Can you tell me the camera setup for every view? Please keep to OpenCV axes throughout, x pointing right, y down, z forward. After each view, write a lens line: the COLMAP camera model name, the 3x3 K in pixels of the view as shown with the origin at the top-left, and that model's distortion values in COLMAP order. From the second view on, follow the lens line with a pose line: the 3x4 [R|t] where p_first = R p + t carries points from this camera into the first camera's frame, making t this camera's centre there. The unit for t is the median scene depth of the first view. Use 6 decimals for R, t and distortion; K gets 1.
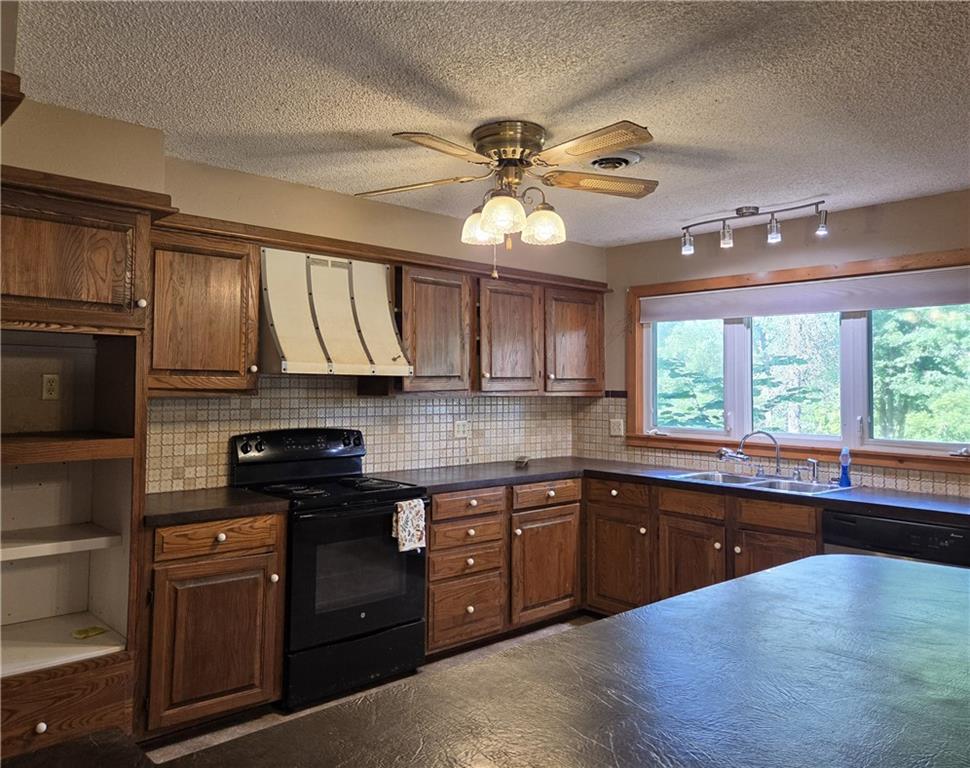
lens RADIAL K [[742.1, 0, 459.2], [0, 742.1, 357.2], [0, 0, 1]] dist [0.078532, -0.001480]
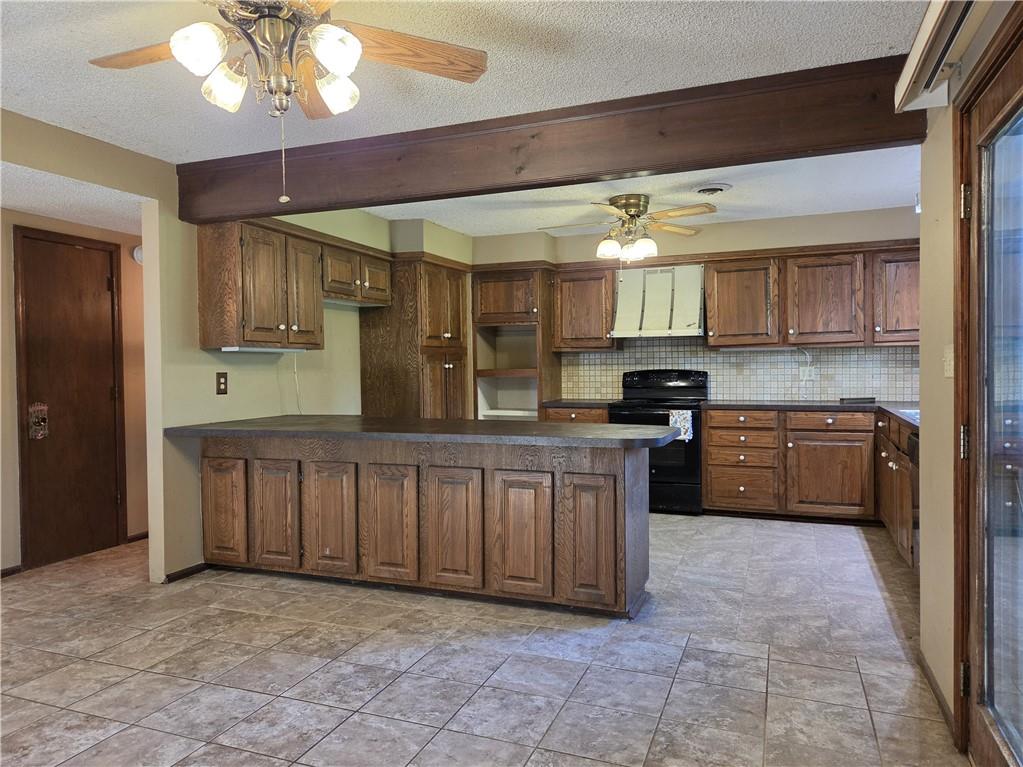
lens RADIAL K [[700.3, 0, 507.9], [0, 700.3, 383.9], [0, 0, 1]] dist [0.056405, -0.042526]
pose [[0.450678, 0.013112, -0.892590, 1.030509], [0.051016, 0.997880, 0.040417, 0.044724], [0.891228, -0.063751, 0.449053, -0.038134]]
